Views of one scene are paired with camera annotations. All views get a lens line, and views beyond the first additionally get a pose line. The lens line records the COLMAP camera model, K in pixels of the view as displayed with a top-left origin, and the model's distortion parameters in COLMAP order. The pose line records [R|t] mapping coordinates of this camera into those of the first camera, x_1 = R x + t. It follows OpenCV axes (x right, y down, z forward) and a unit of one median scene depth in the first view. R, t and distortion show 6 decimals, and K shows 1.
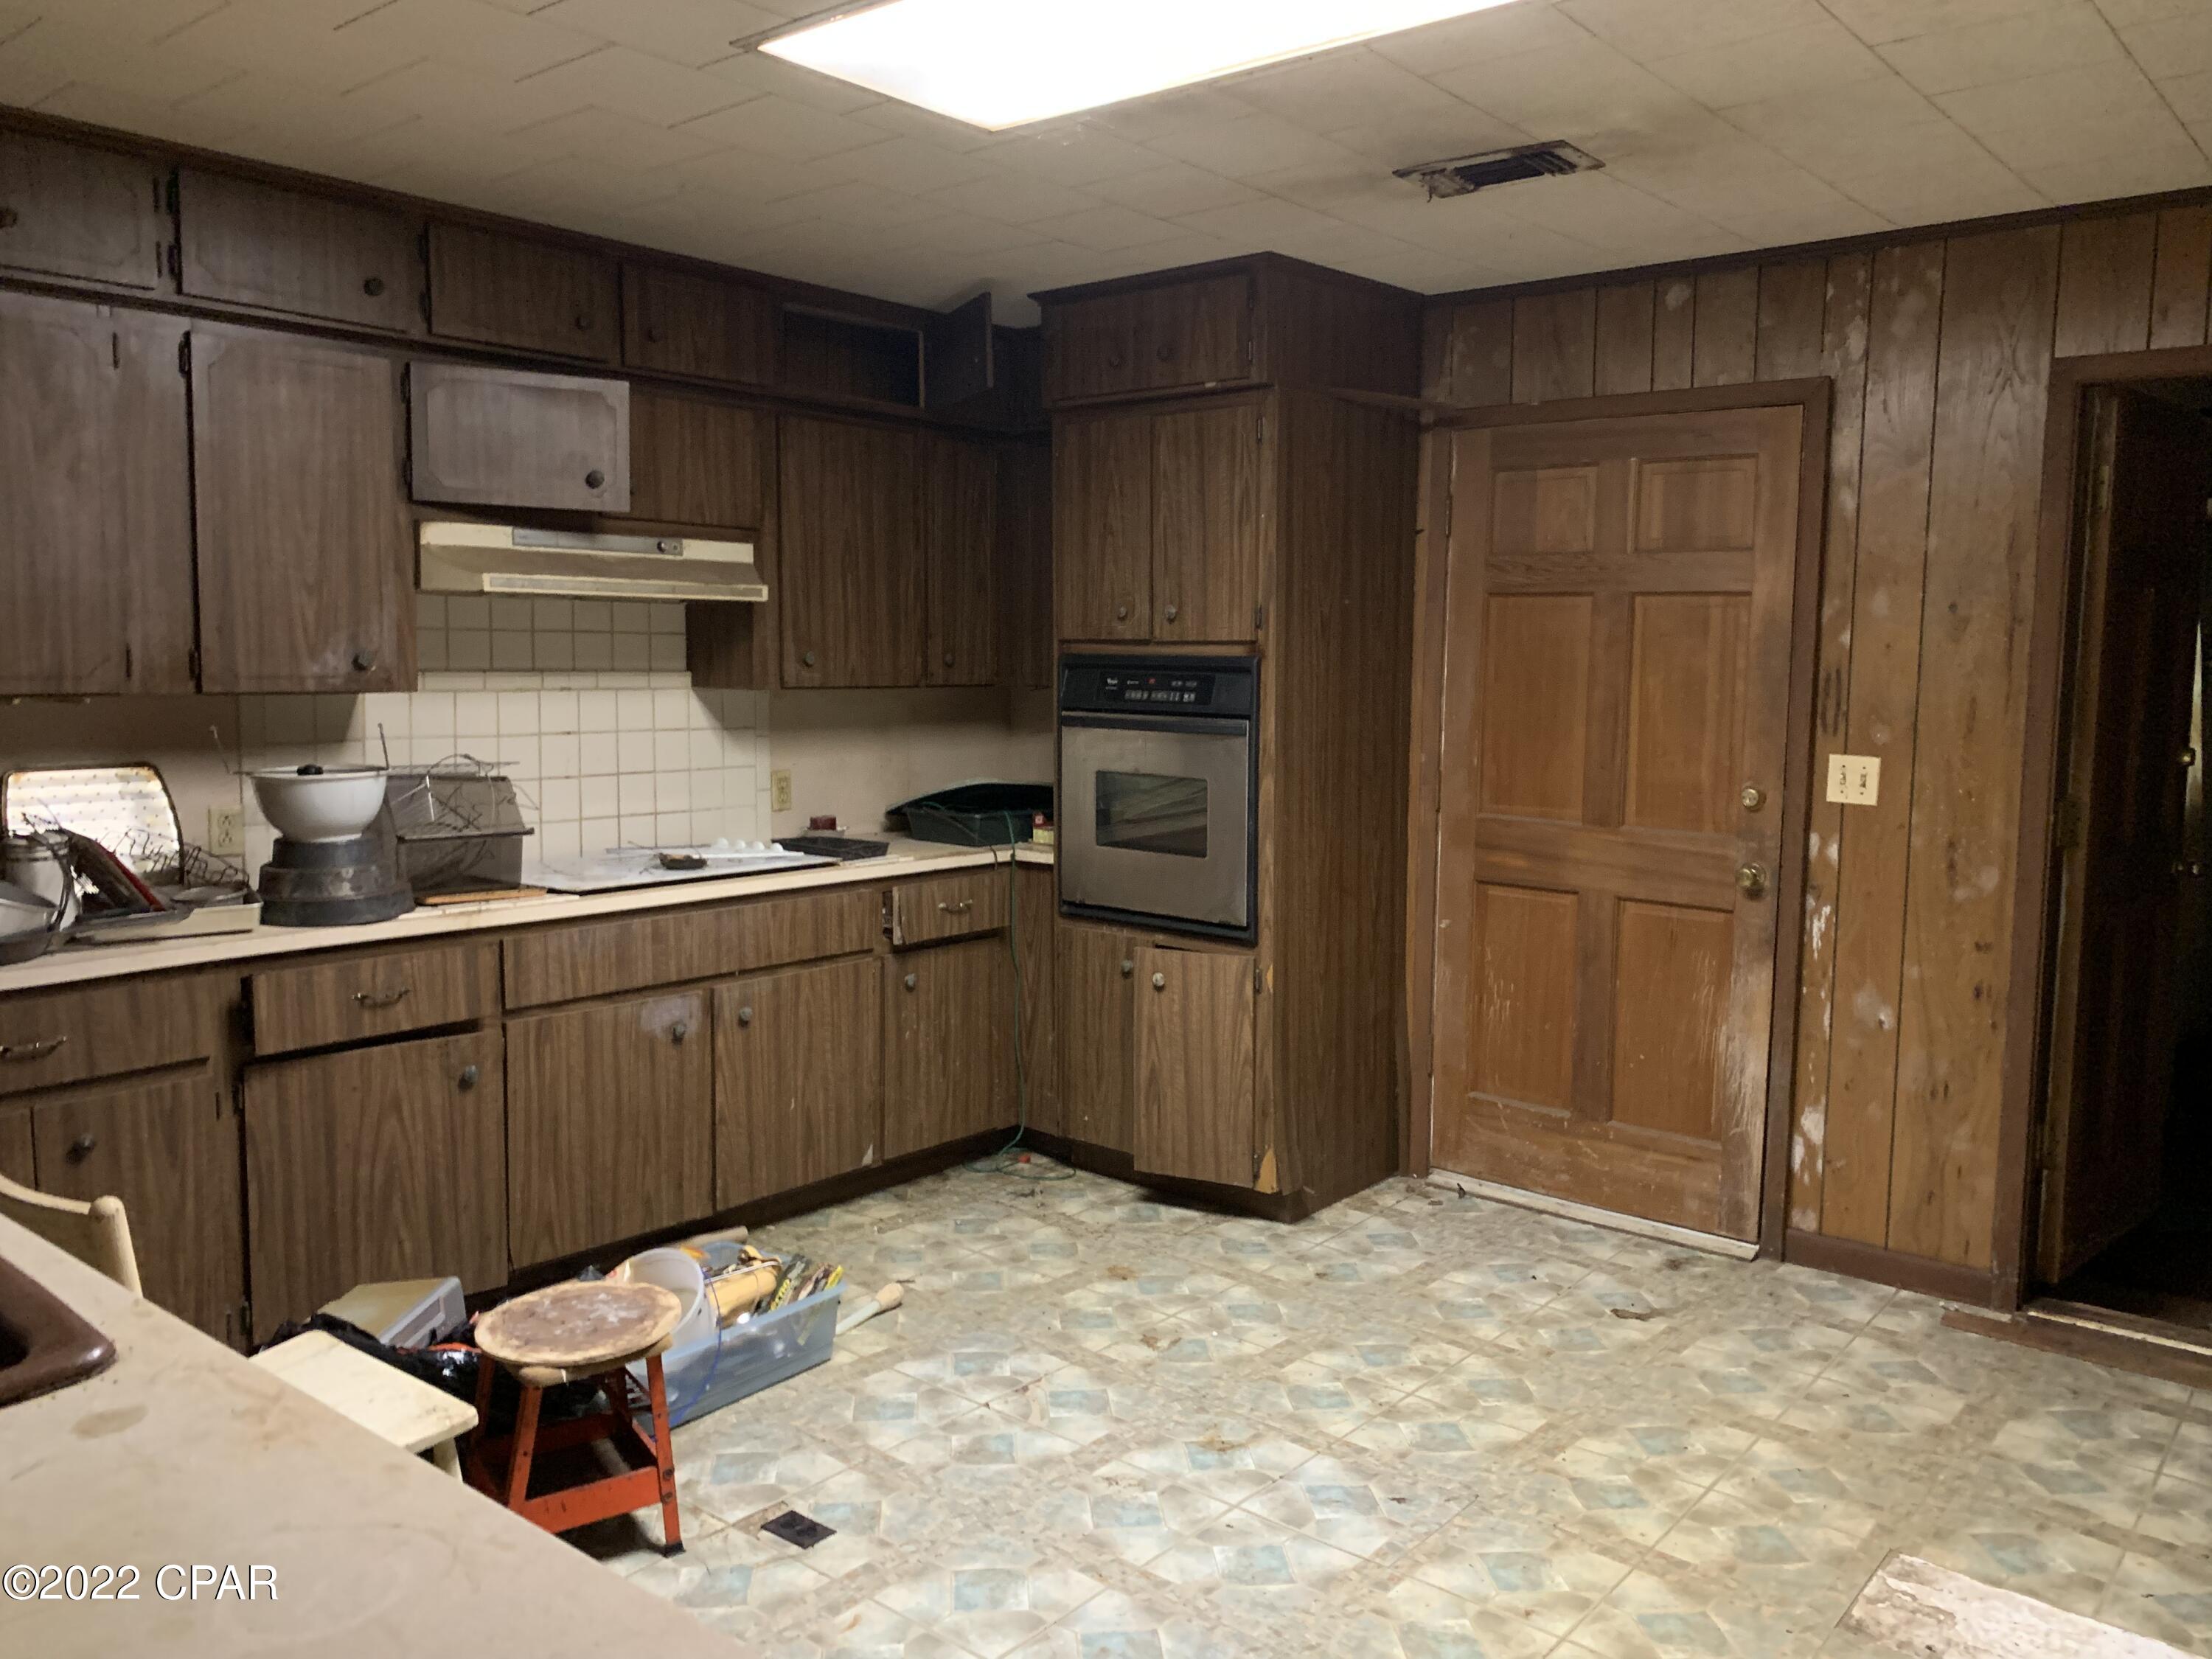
lens RADIAL K [[1684.3, 0, 1113.1], [0, 1684.3, 820.0], [0, 0, 1]] dist [0.009569, -0.017655]
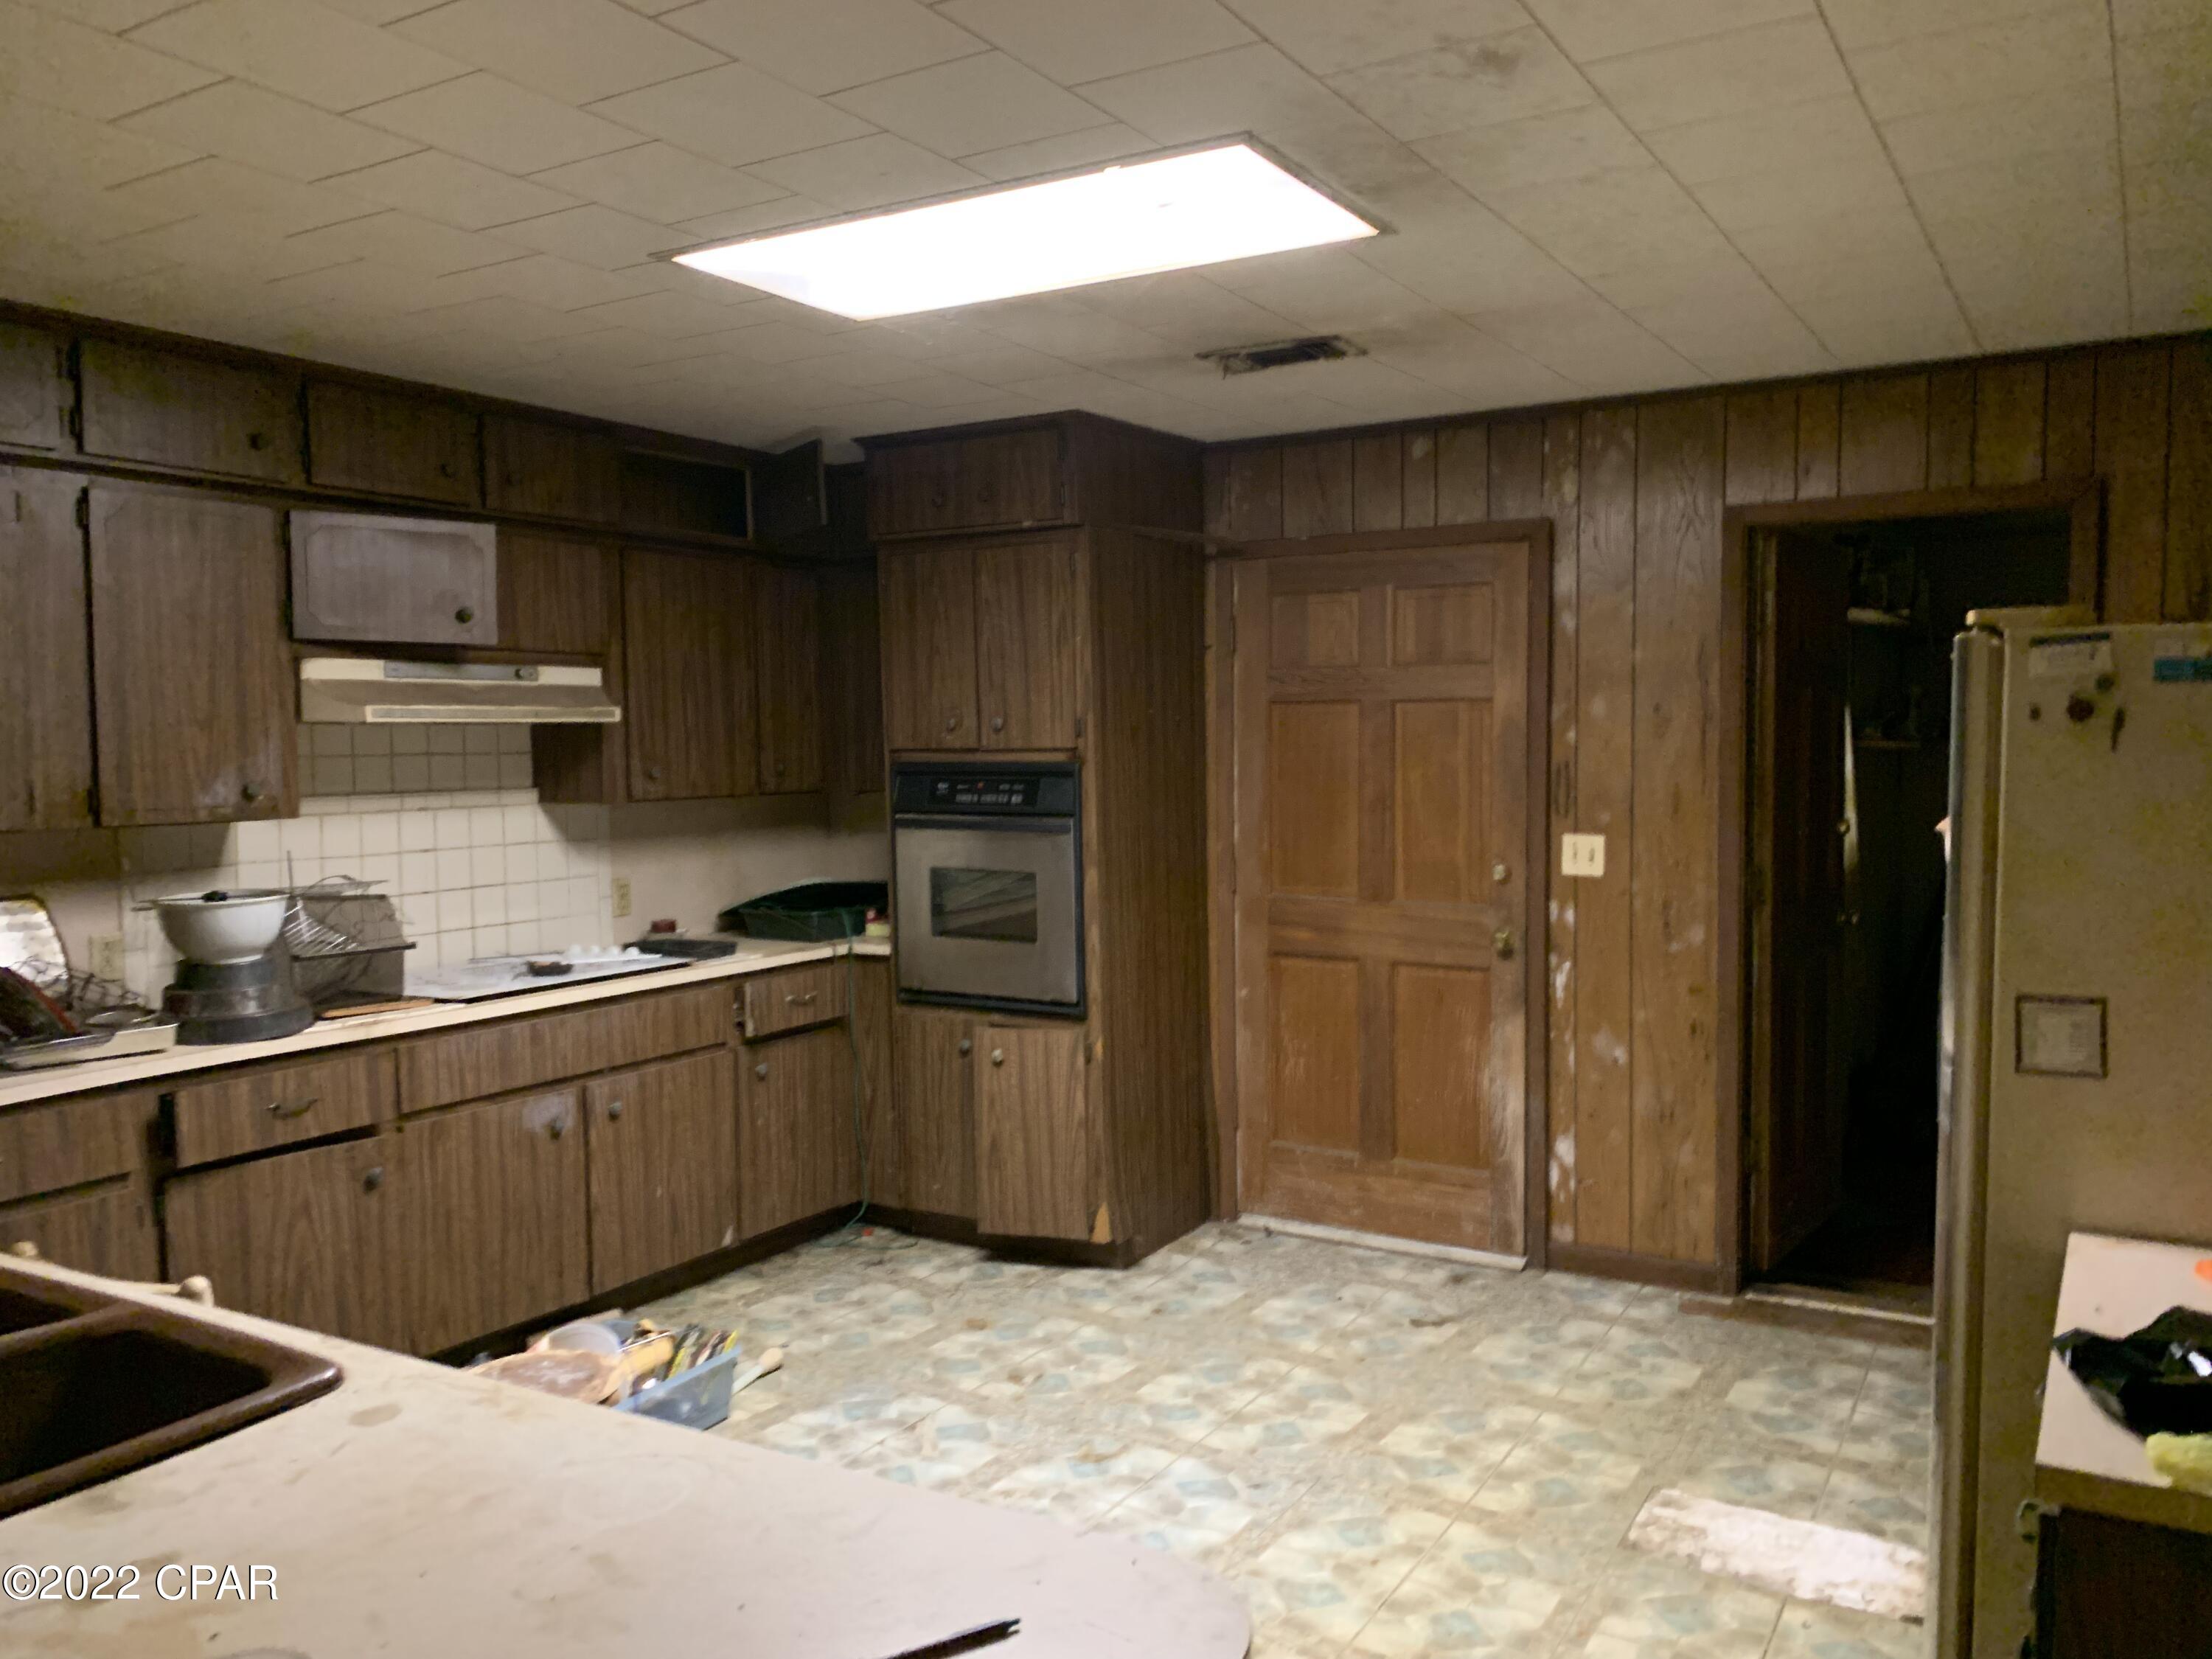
lens RADIAL K [[1684.3, 0, 1105.0], [0, 1684.3, 840.9], [0, 0, 1]] dist [0.009569, -0.017655]
pose [[0.987914, -0.032756, 0.151500, -0.073660], [0.038570, 0.998621, -0.035603, -0.004394], [-0.150125, 0.041016, 0.987816, -0.120728]]
